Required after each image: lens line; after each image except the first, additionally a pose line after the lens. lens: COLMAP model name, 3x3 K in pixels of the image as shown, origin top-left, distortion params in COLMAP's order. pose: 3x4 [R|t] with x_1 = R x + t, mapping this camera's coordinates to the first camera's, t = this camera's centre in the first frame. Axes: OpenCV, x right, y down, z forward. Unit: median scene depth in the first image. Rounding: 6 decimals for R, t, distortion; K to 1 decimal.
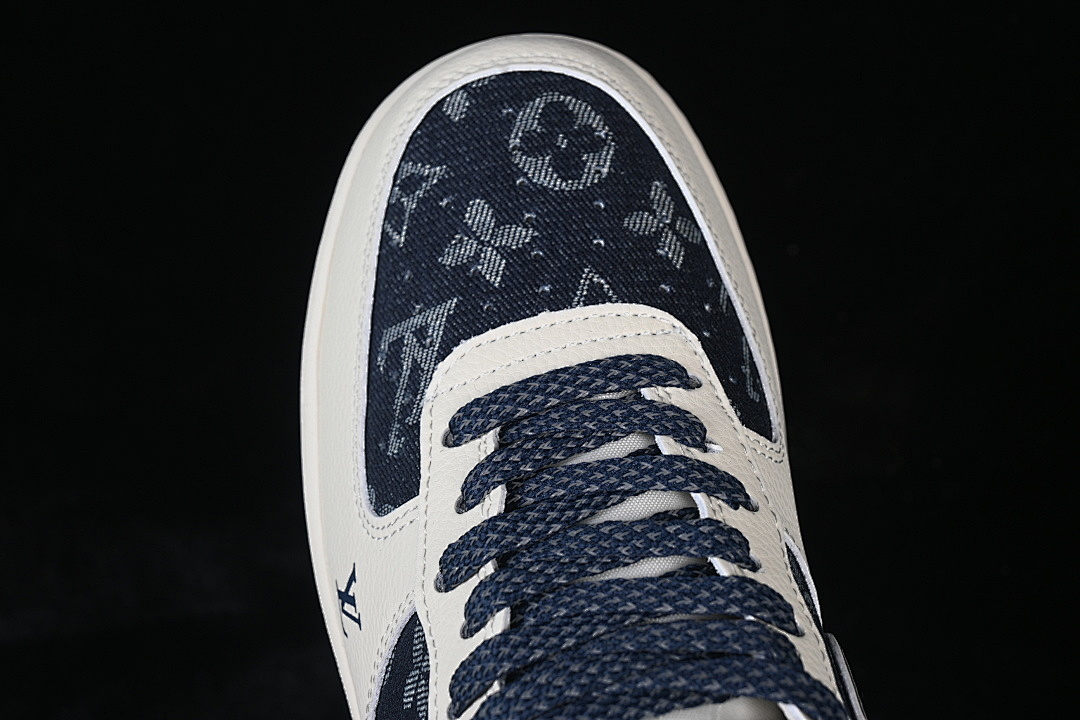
lens RADIAL K [[2419.4, 0, 540.0], [0, 2419.4, 360.0], [0, 0, 1]] dist [0.018166, -0.189157]
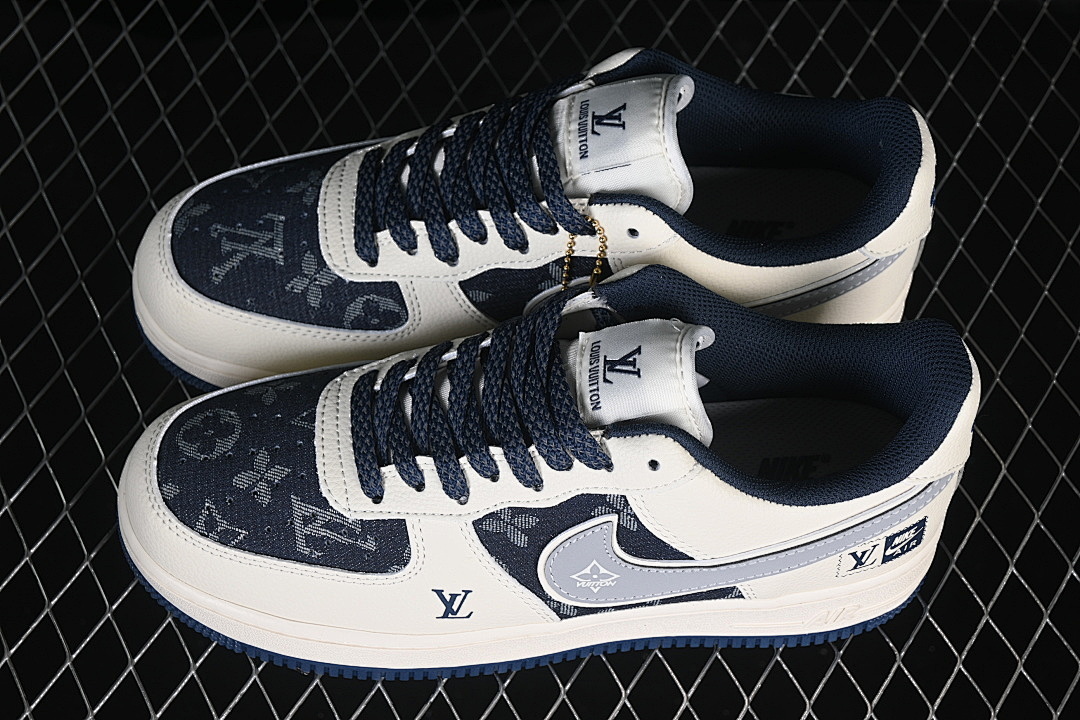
lens RADIAL K [[2419.4, 0, 540.0], [0, 2419.4, 360.0], [0, 0, 1]] dist [0.018166, -0.189157]
pose [[0.152586, -0.825127, 0.543952, -0.845156], [0.961758, 0.250653, 0.110432, -0.068757], [-0.227464, 0.506299, 0.831818, -0.488387]]
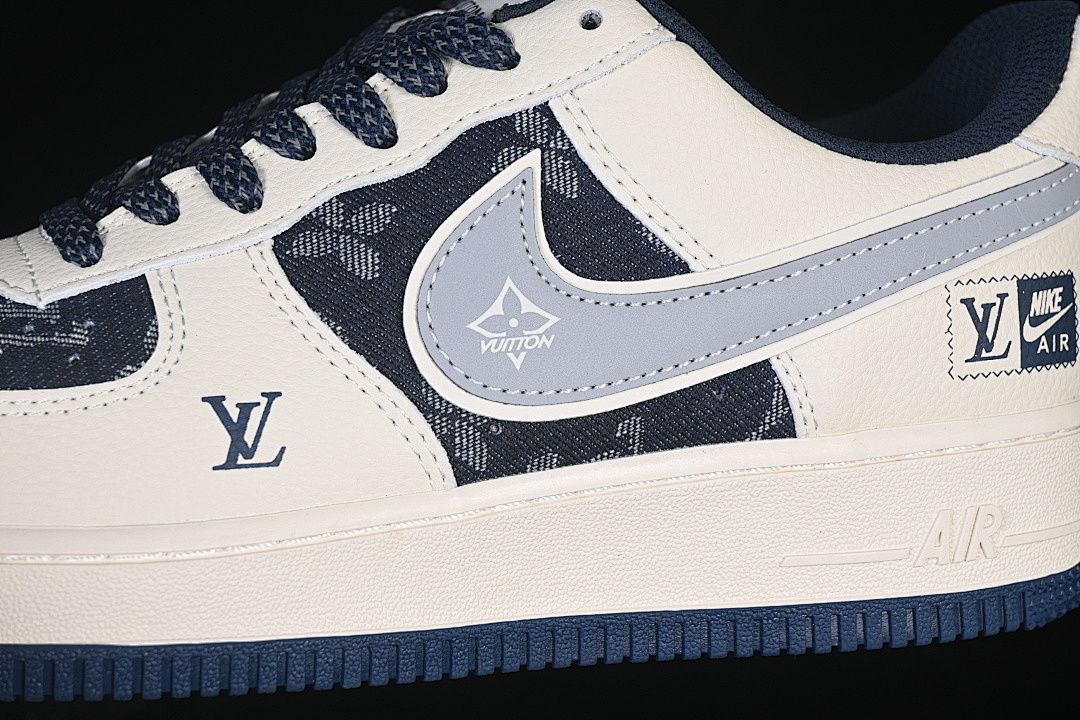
lens RADIAL K [[2419.4, 0, 540.0], [0, 2419.4, 360.0], [0, 0, 1]] dist [0.018166, -0.189157]
pose [[-0.012988, -0.146307, 0.989154, -0.926254], [0.980094, 0.194128, 0.041583, 0.163263], [-0.198107, 0.970004, 0.140873, 0.844153]]
